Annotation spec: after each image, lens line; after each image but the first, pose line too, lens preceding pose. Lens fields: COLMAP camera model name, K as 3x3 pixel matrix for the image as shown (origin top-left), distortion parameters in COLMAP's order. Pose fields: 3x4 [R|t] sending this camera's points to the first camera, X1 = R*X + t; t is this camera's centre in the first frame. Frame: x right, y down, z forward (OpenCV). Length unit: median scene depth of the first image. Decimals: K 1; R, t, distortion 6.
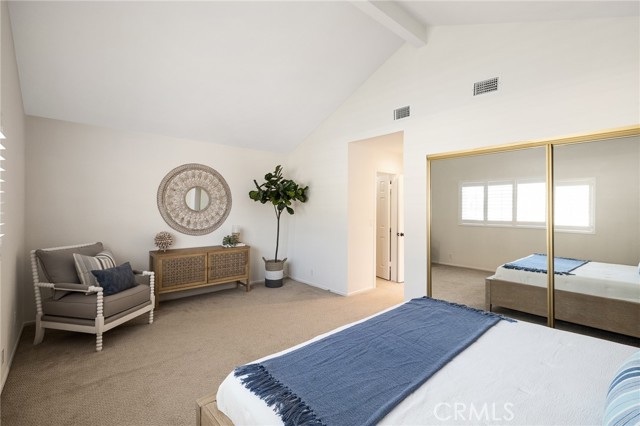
lens RADIAL K [[300.3, 0, 320.0], [0, 300.3, 213.0], [0, 0, 1]] dist [-0.000938, -0.000212]
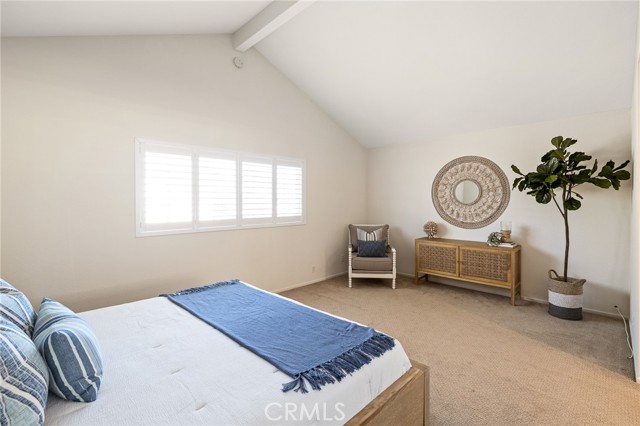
lens RADIAL K [[275.5, 0, 293.3], [0, 275.5, 203.1], [0, 0, 1]] dist [0.000118, 0.000154]
pose [[0.009673, -0.001241, -0.999952, 0.505458], [-0.011330, 0.999935, -0.001351, -0.001583], [0.999889, 0.011342, 0.009659, 0.428004]]
